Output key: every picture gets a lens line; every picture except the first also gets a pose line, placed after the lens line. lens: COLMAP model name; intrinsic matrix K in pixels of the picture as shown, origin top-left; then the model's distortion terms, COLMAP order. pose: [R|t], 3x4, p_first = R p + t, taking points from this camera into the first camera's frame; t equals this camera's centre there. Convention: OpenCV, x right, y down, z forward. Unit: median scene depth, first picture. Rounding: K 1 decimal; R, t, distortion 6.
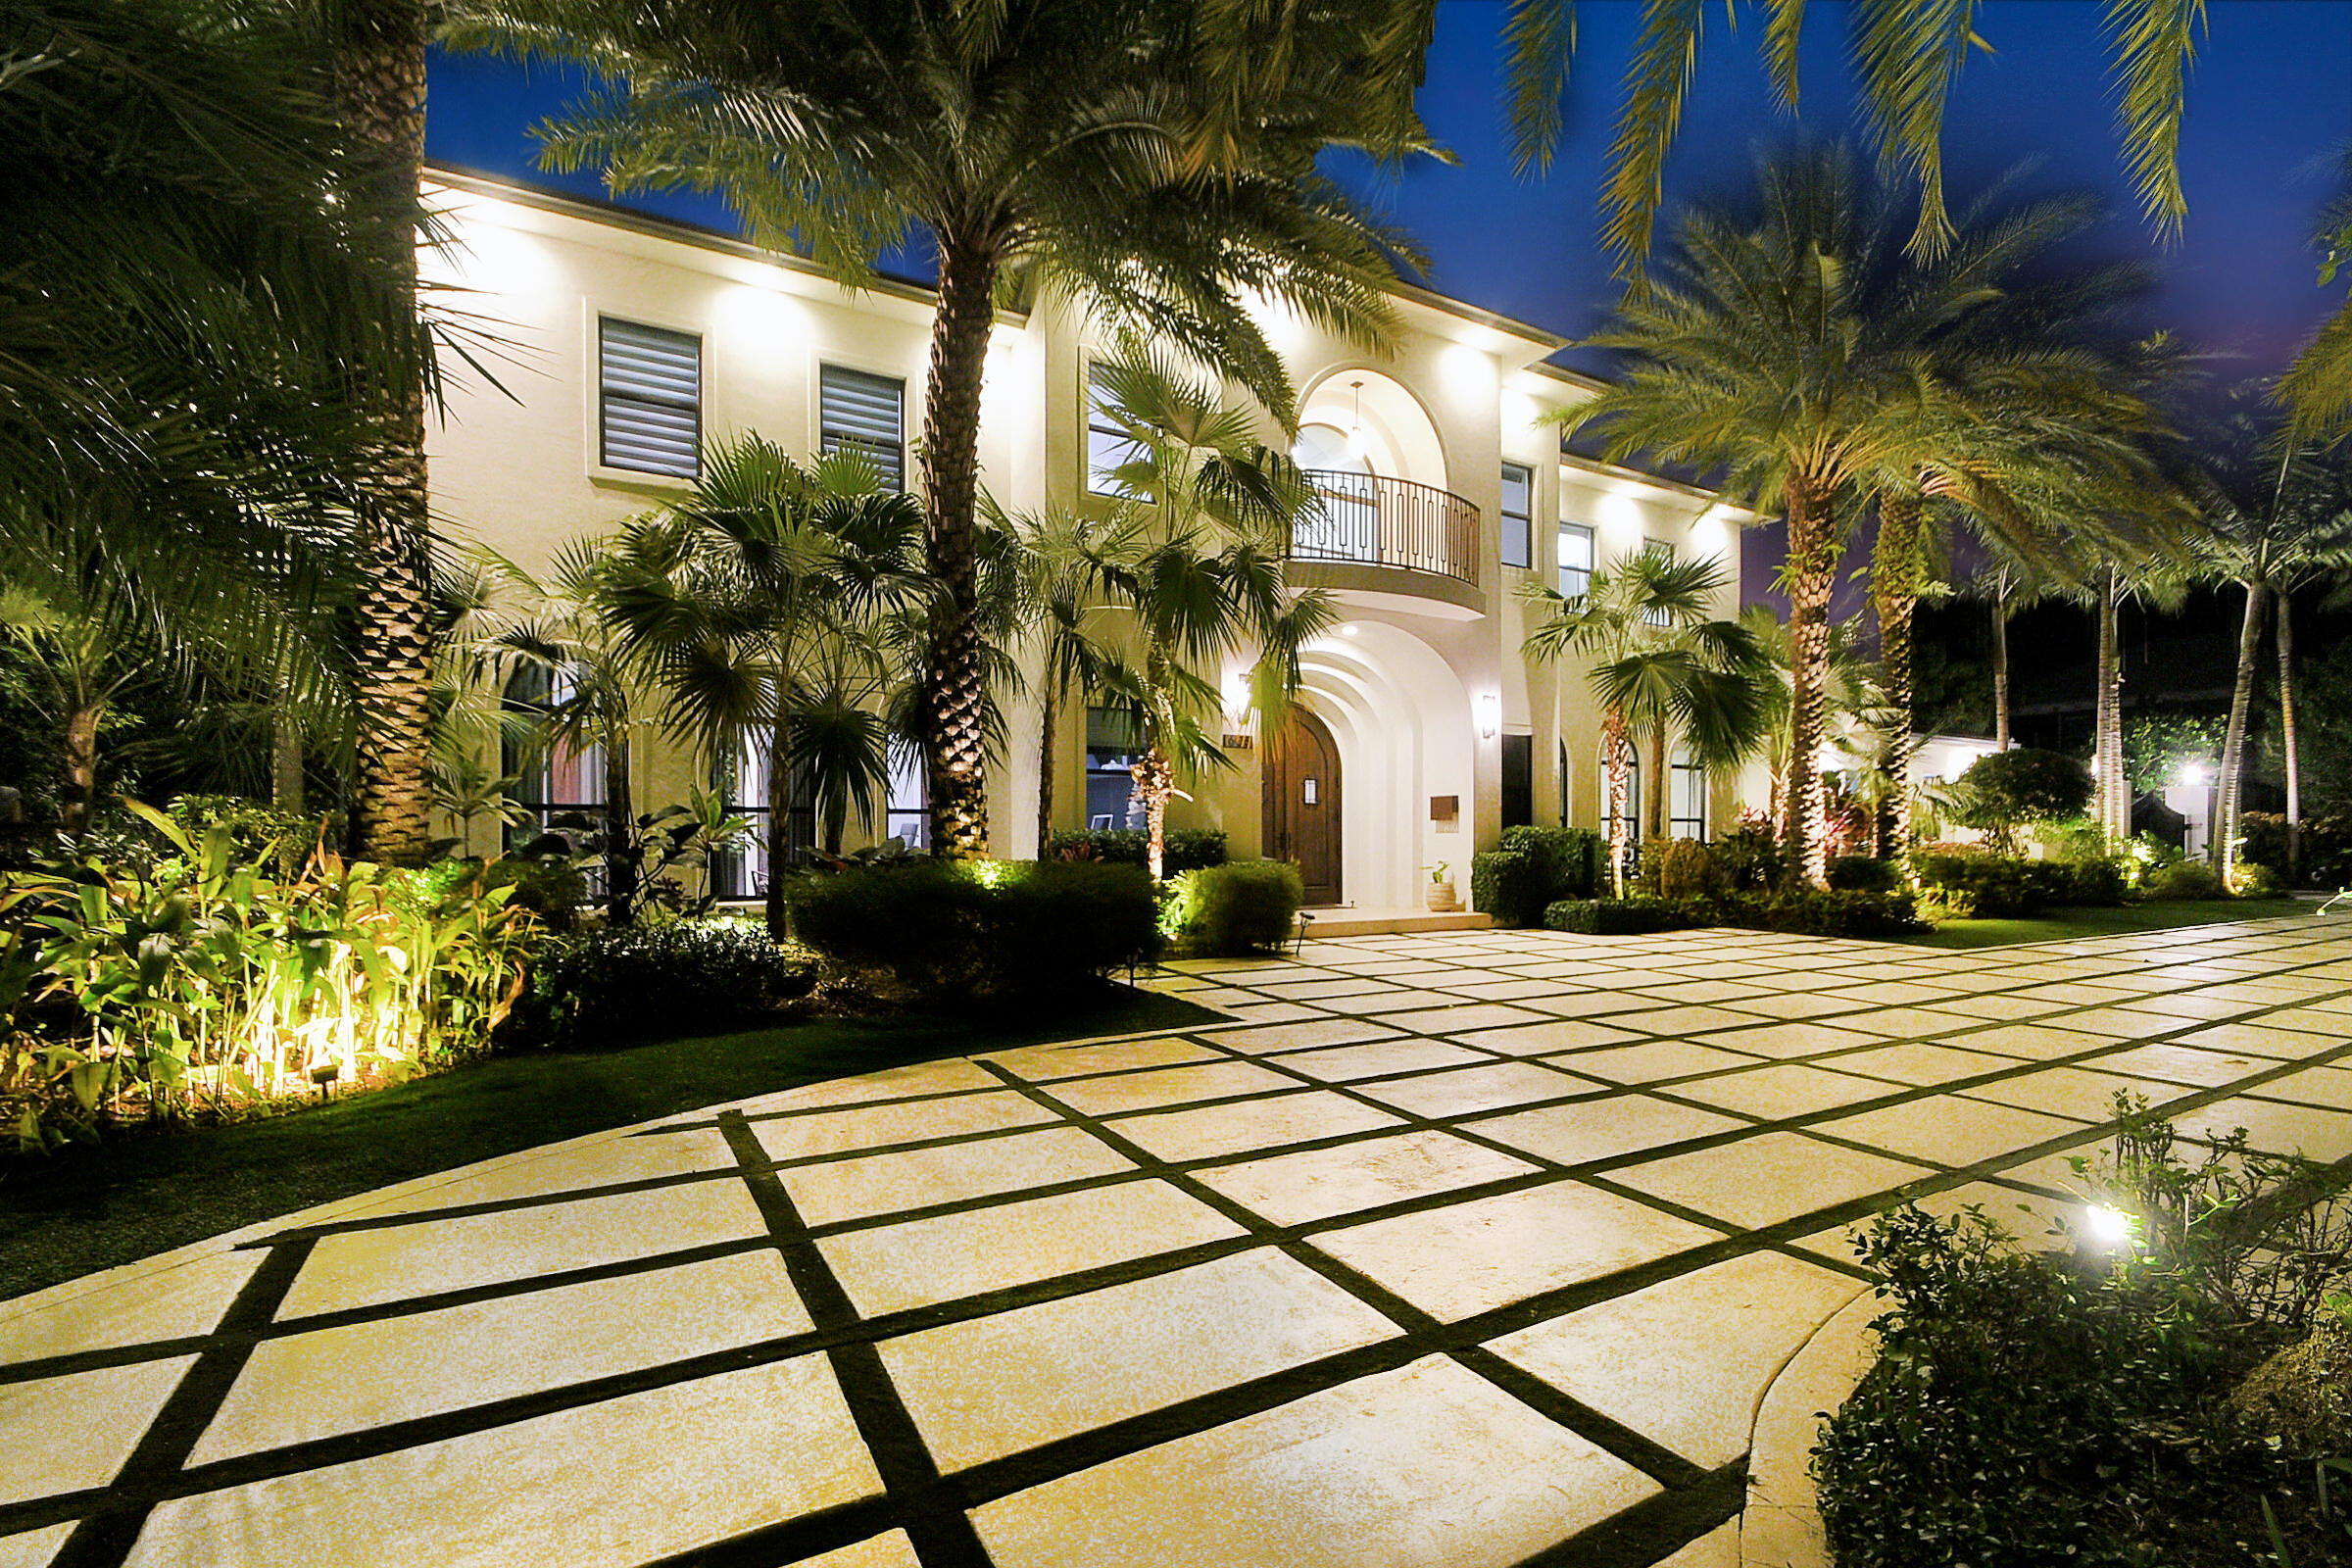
lens RADIAL K [[1043.4, 0, 1143.7], [0, 1043.4, 843.6], [0, 0, 1]] dist [-0.001942, -0.007392]
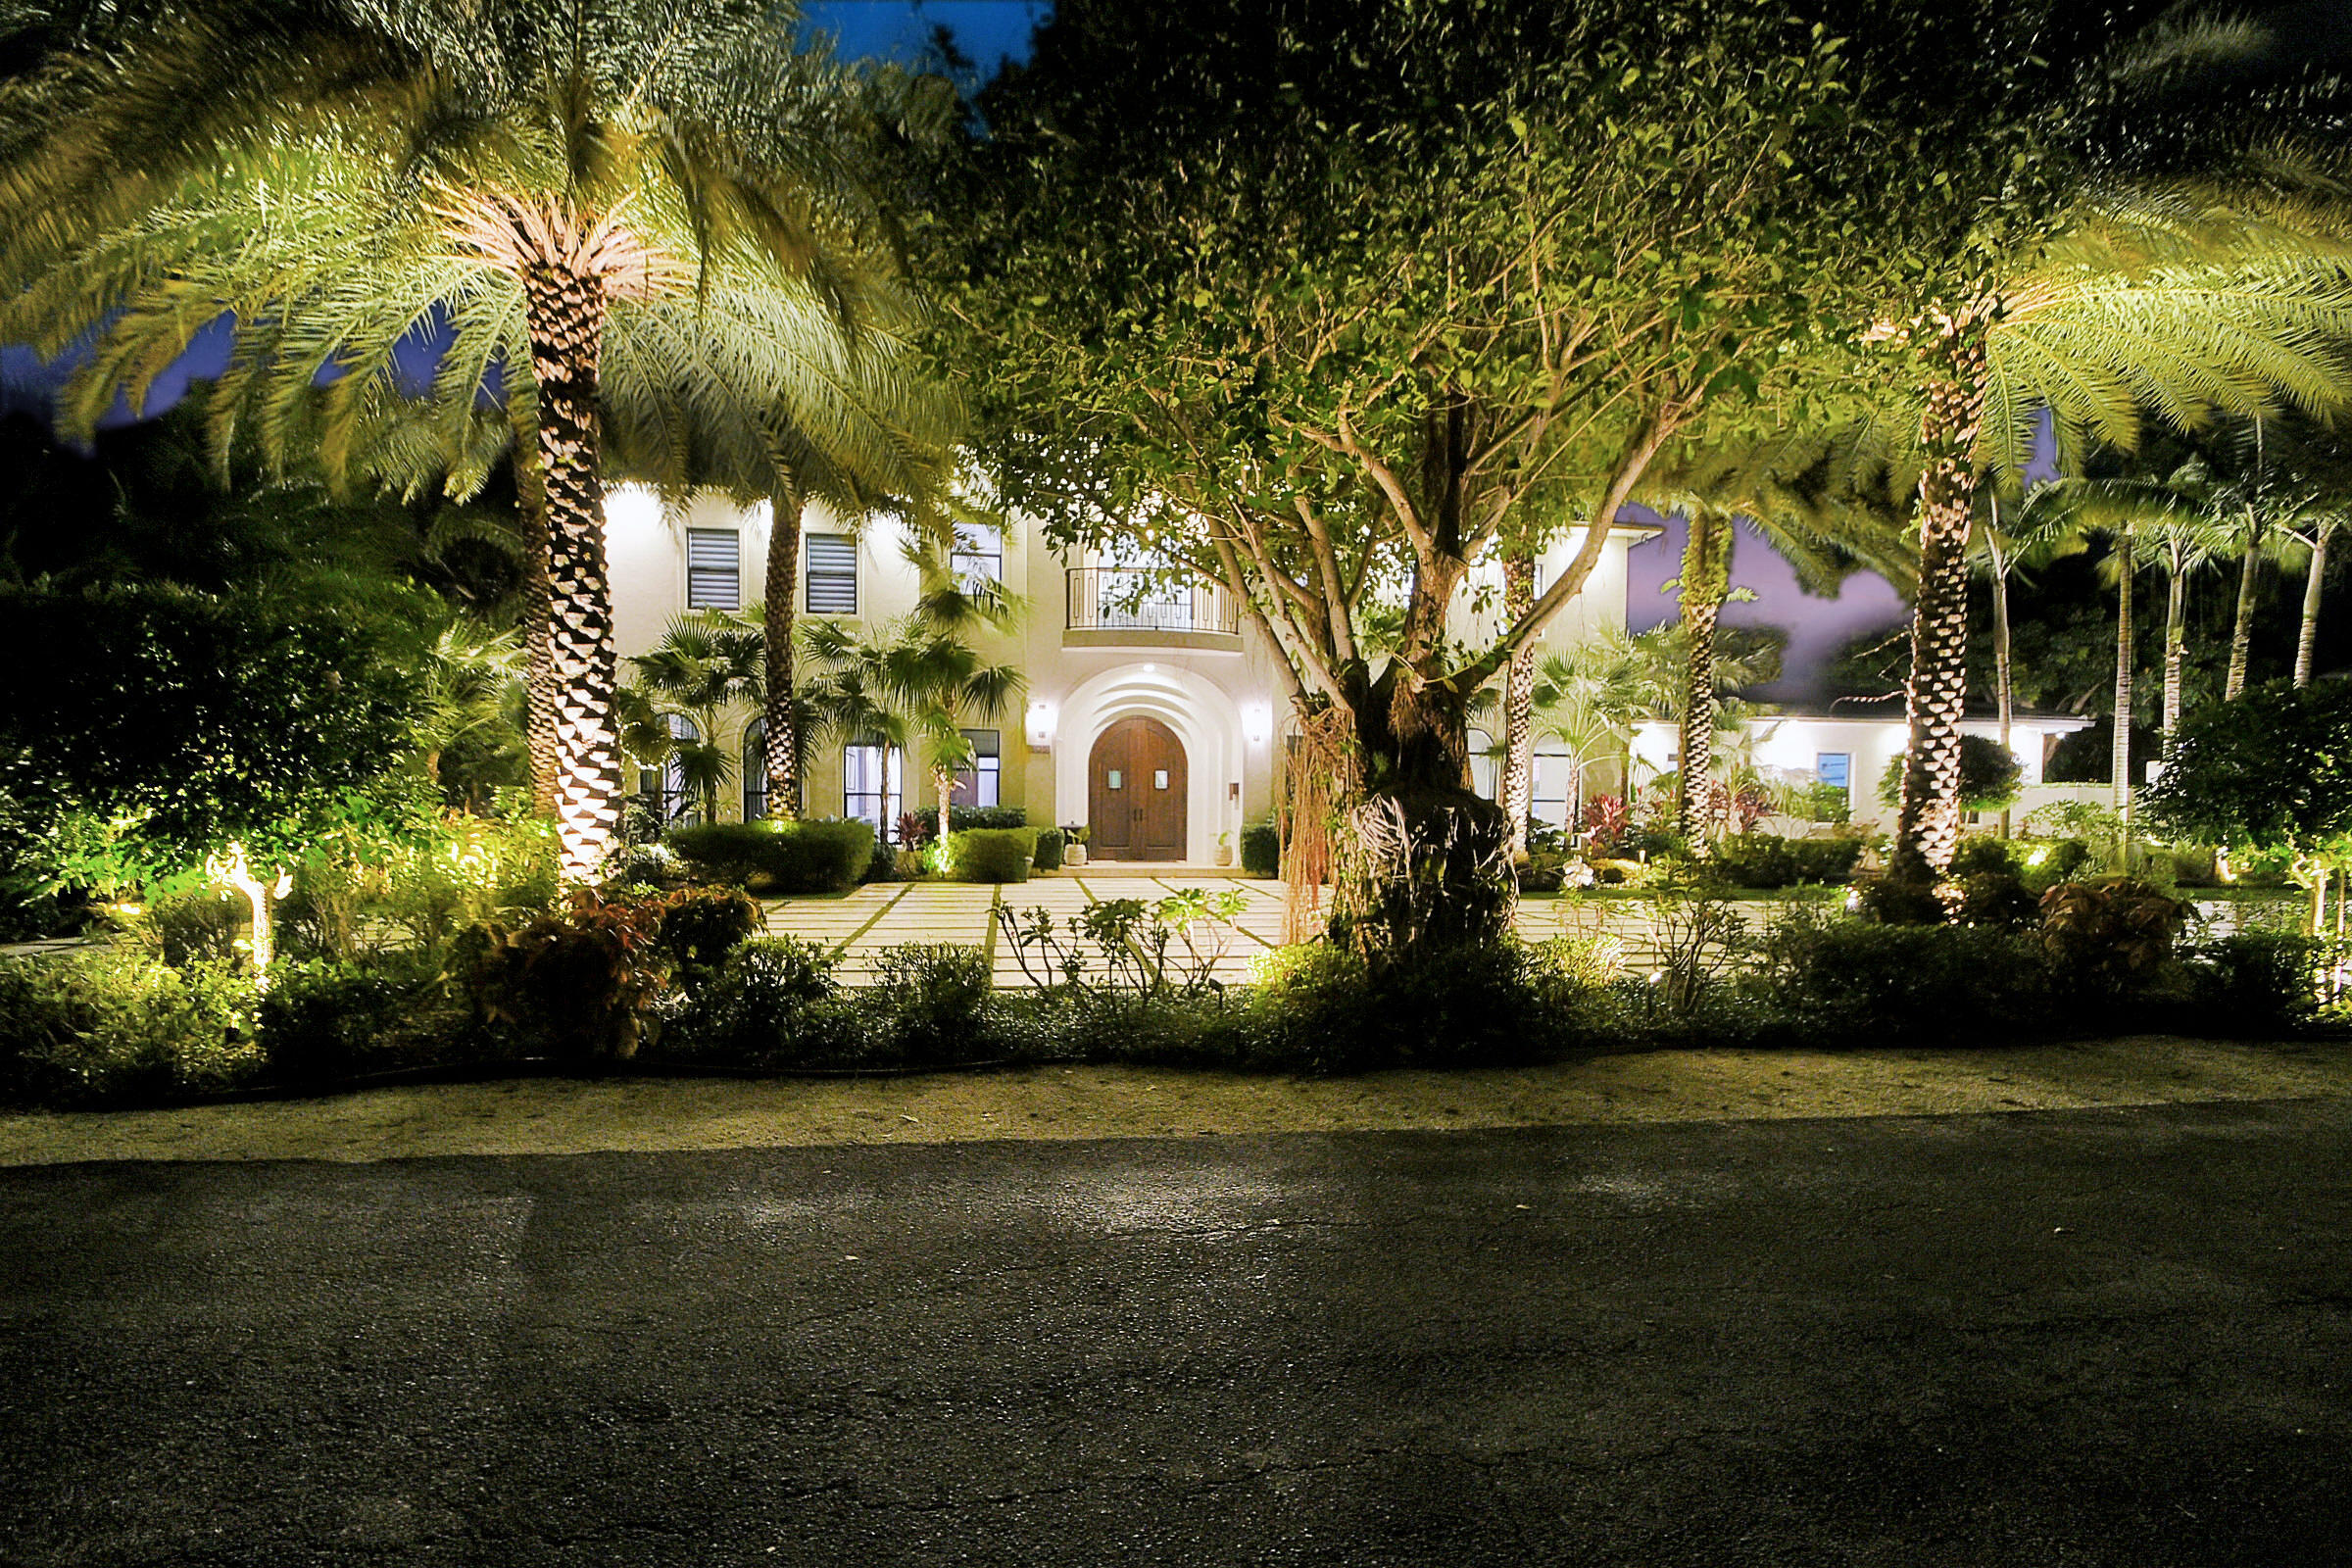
lens RADIAL K [[1043.4, 0, 1143.7], [0, 1043.4, 843.6], [0, 0, 1]] dist [-0.001942, -0.007392]
pose [[0.931488, 0.015722, -0.363432, 0.689712], [-0.009835, 0.999789, 0.018043, 0.010122], [0.363639, -0.013233, 0.931446, -0.332489]]
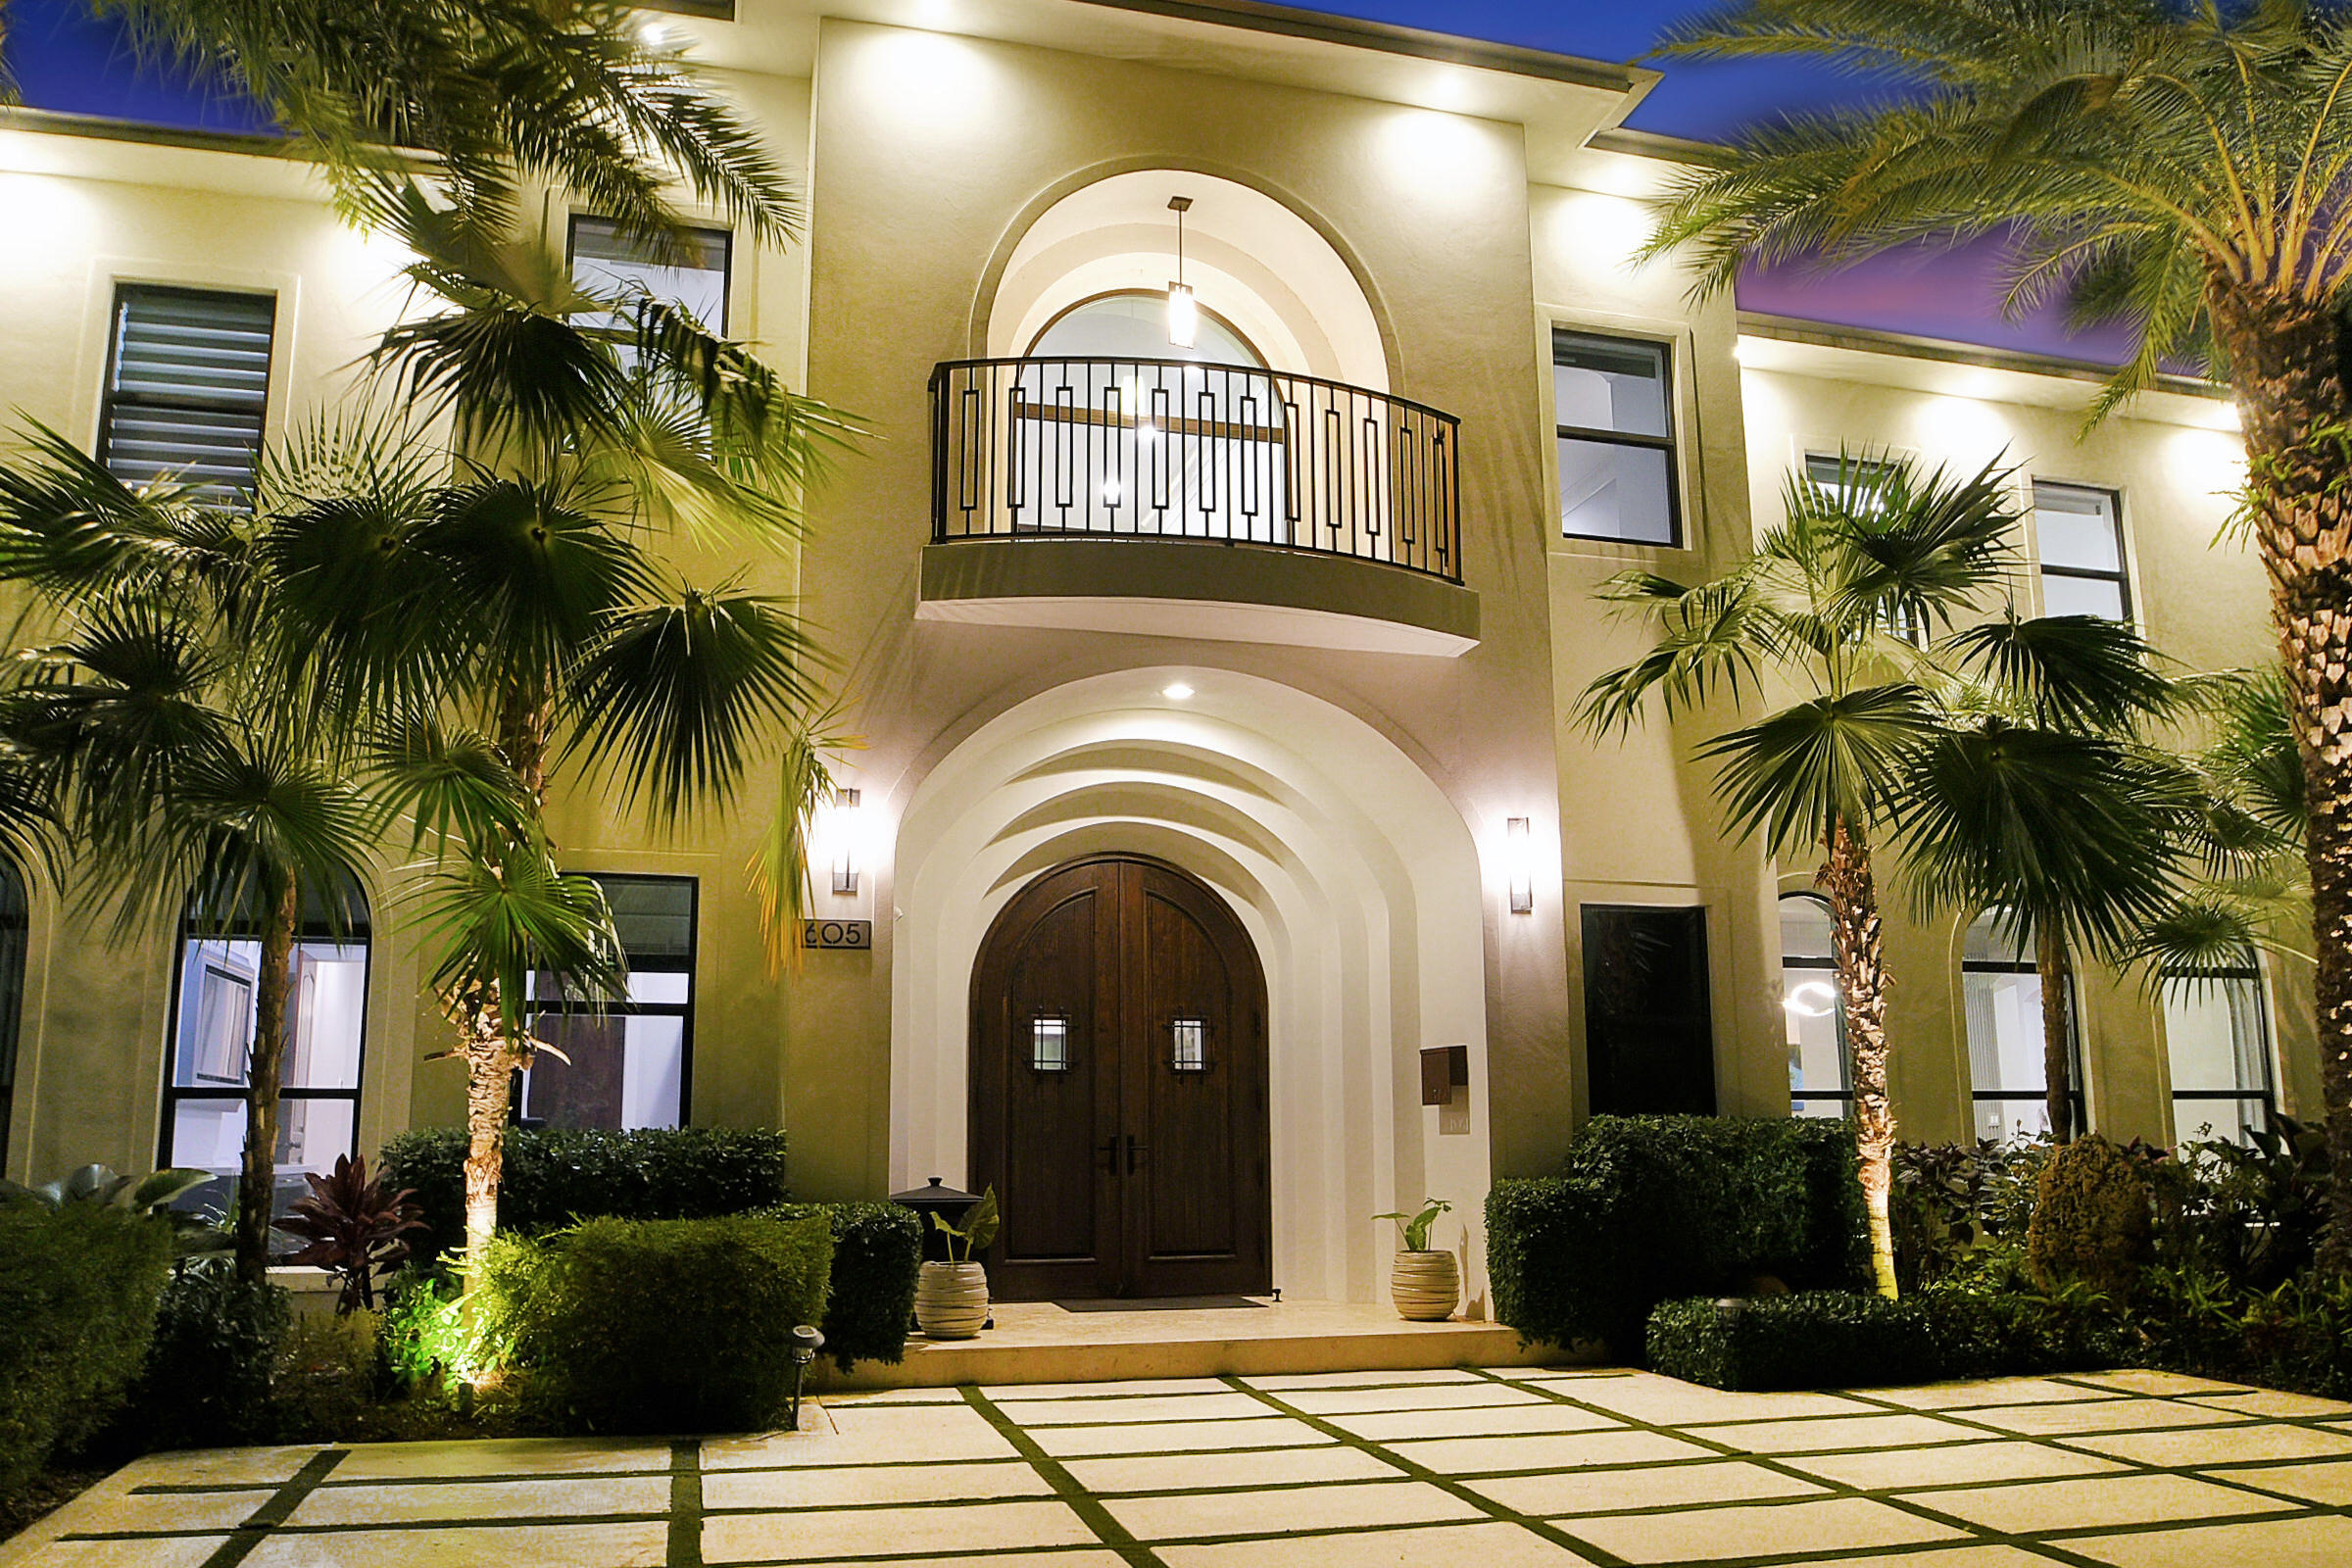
lens RADIAL K [[1806.6, 0, 1162.9], [0, 1806.6, 796.4], [0, 0, 1]] dist [-0.038945, 0.005311]
pose [[0.970482, -0.048974, -0.236147, 0.363662], [0.002844, 0.981420, -0.191849, -0.004129], [0.241156, 0.185514, 0.952590, 0.229415]]
